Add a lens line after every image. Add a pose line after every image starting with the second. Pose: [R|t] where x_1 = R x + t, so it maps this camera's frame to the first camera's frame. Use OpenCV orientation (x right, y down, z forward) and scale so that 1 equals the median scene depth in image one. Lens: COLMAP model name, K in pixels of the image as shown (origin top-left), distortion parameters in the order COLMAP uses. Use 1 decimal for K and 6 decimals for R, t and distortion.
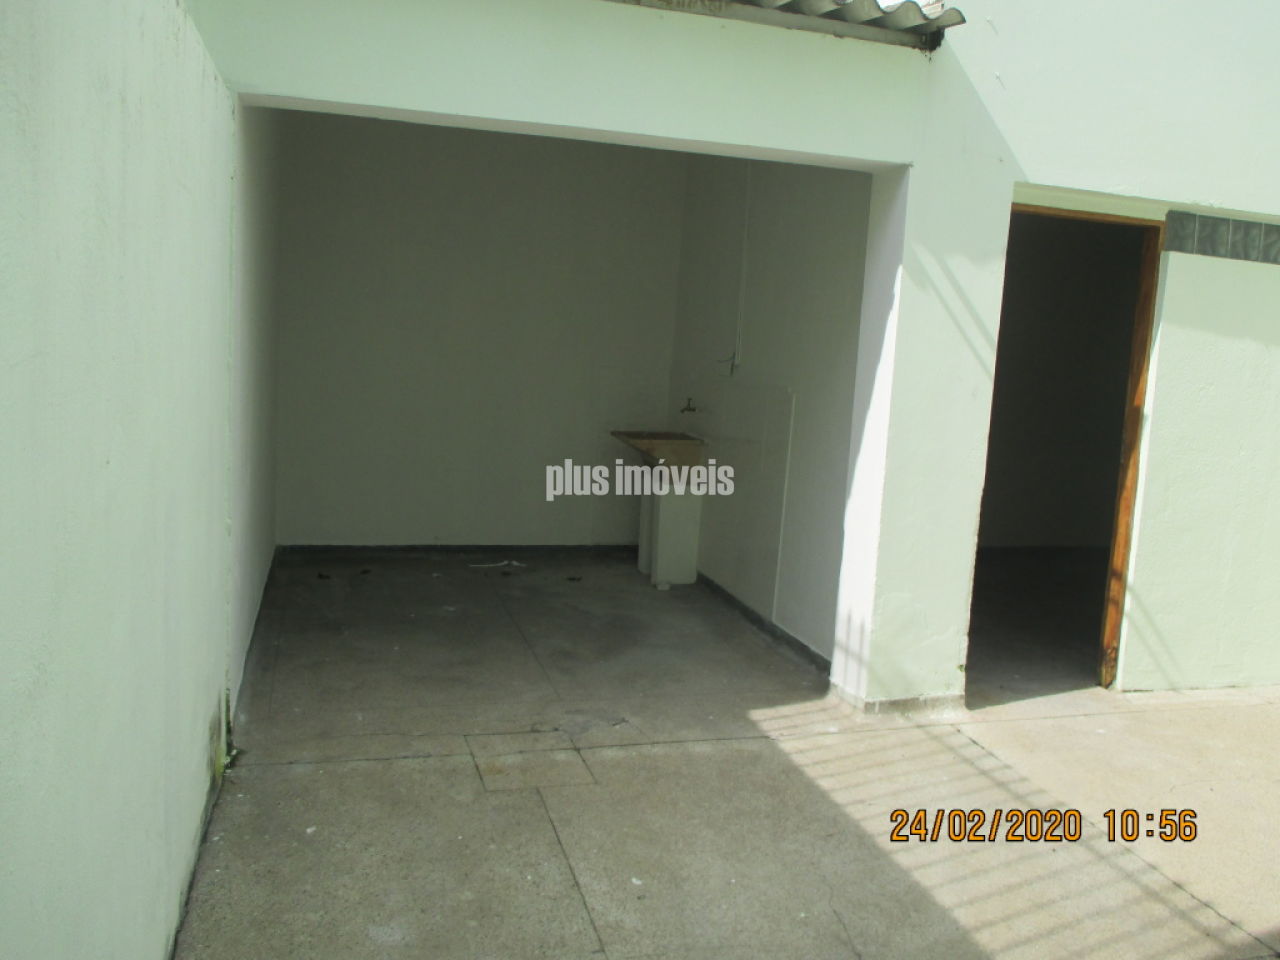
lens RADIAL K [[1093.2, 0, 641.0], [0, 1093.2, 479.9], [0, 0, 1]] dist [-0.012884, -0.006372]
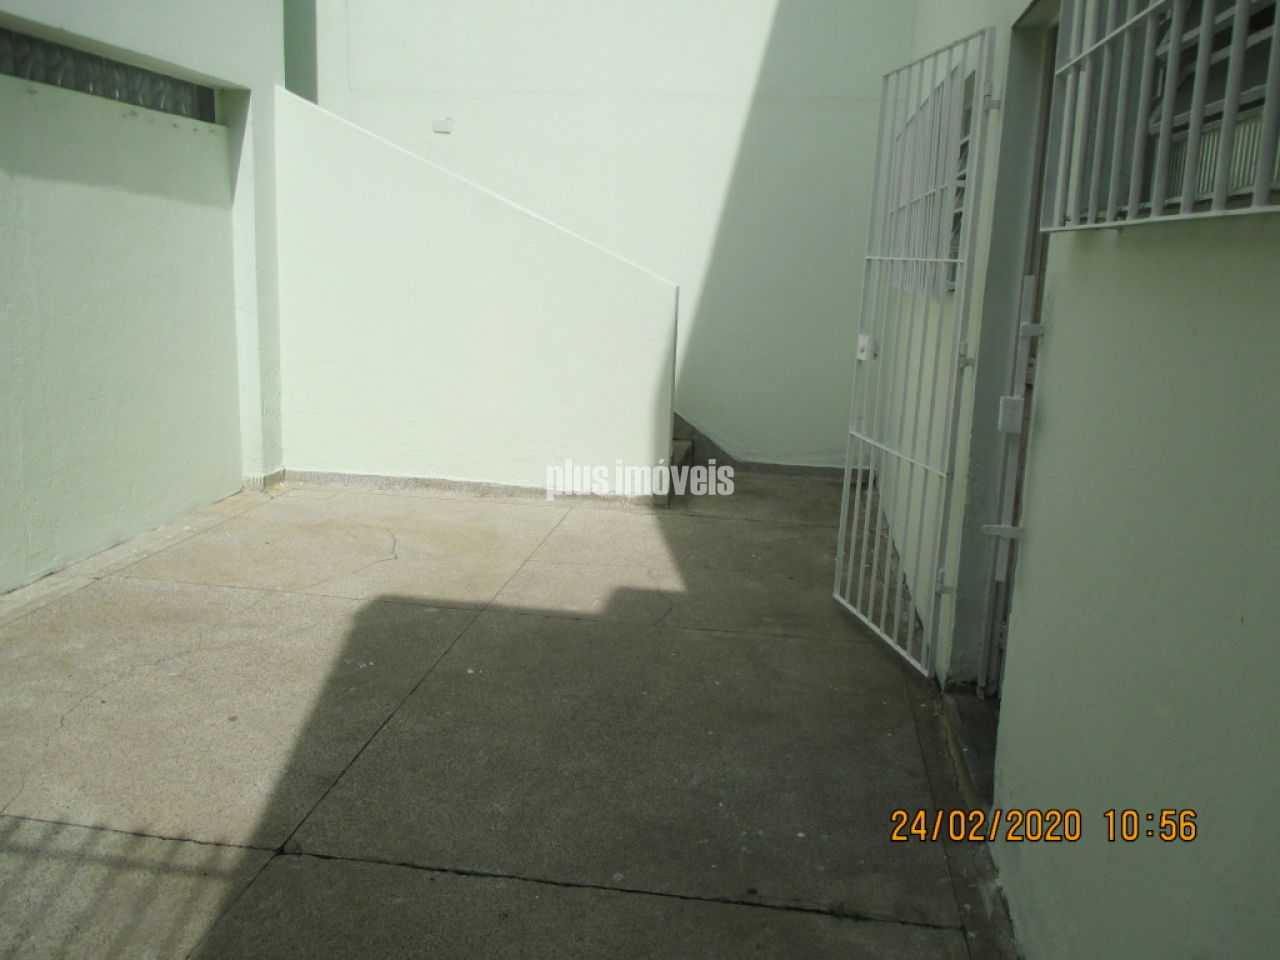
lens RADIAL K [[1093.2, 0, 638.1], [0, 1093.2, 477.6], [0, 0, 1]] dist [-0.012884, -0.006372]
pose [[0.399599, -0.230623, 0.887206, -0.006606], [0.115187, 0.972797, 0.200992, 0.000466], [-0.909424, 0.021878, 0.415293, 0.335255]]
